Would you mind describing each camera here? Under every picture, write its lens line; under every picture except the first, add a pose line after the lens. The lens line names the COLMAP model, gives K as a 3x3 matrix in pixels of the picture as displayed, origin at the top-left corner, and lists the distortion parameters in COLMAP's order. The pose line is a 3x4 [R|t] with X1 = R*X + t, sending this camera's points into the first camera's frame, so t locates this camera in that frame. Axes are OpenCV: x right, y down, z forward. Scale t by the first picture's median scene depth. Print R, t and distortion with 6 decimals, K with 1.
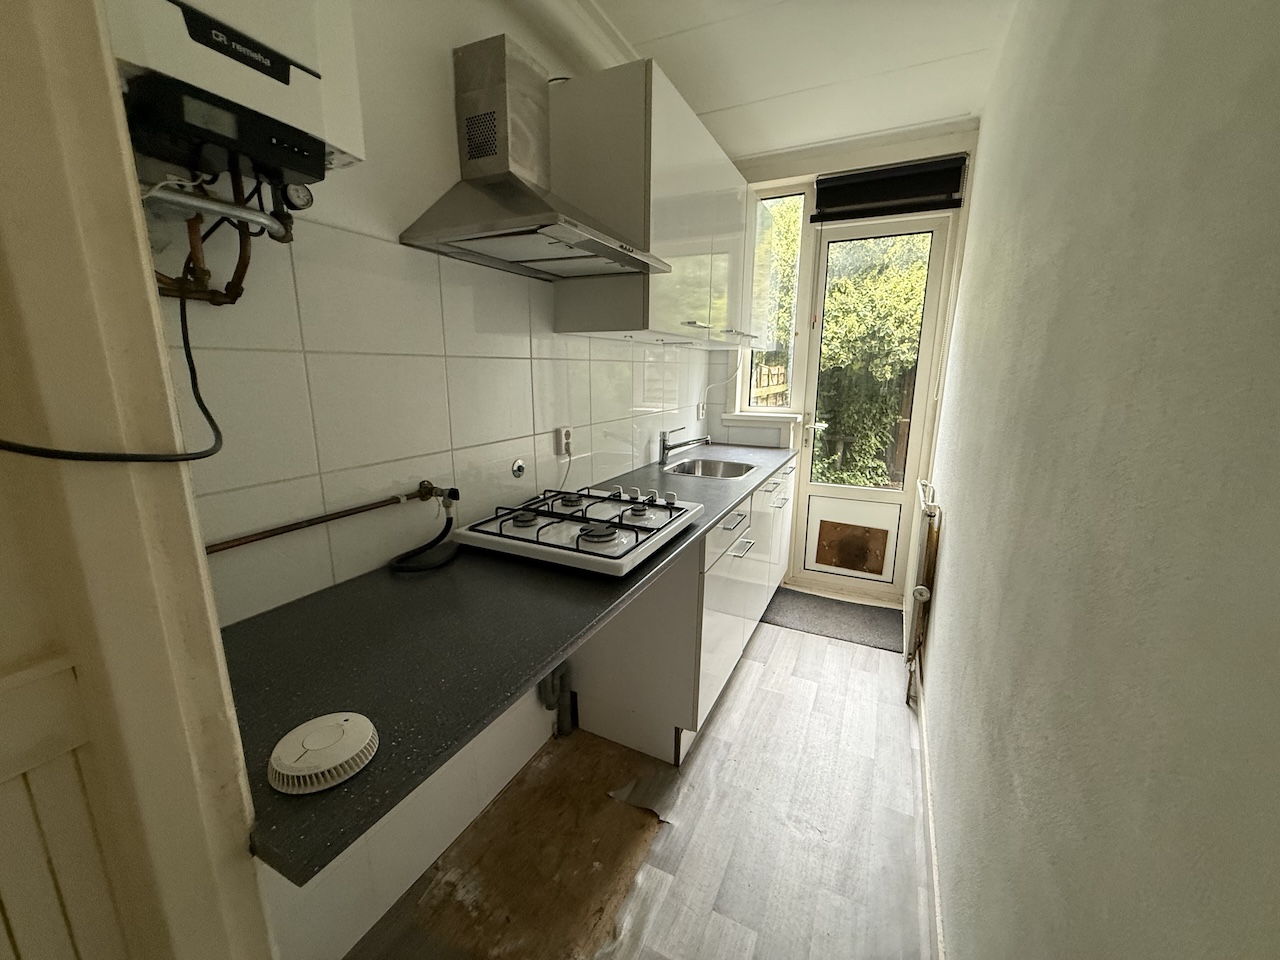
lens RADIAL K [[508.3, 0, 635.8], [0, 508.3, 478.0], [0, 0, 1]] dist [-0.002070, 0.000391]
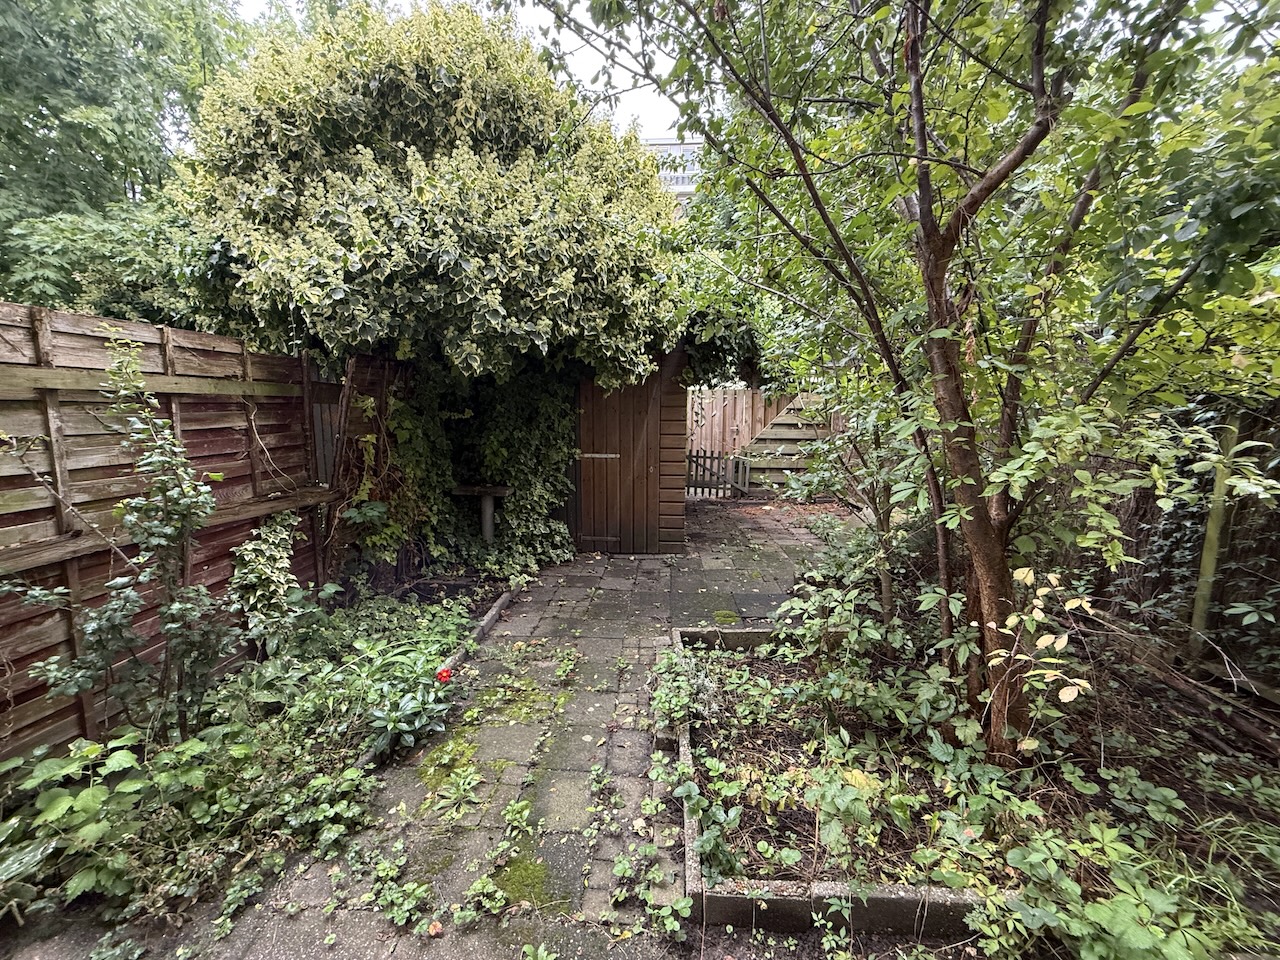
lens RADIAL K [[508.3, 0, 635.8], [0, 508.3, 478.0], [0, 0, 1]] dist [-0.002070, 0.000391]
pose [[0.916776, -0.057226, 0.395280, 0.334819], [0.085328, 0.994896, -0.053868, -0.046741], [-0.390179, 0.083113, 0.916980, 0.401537]]
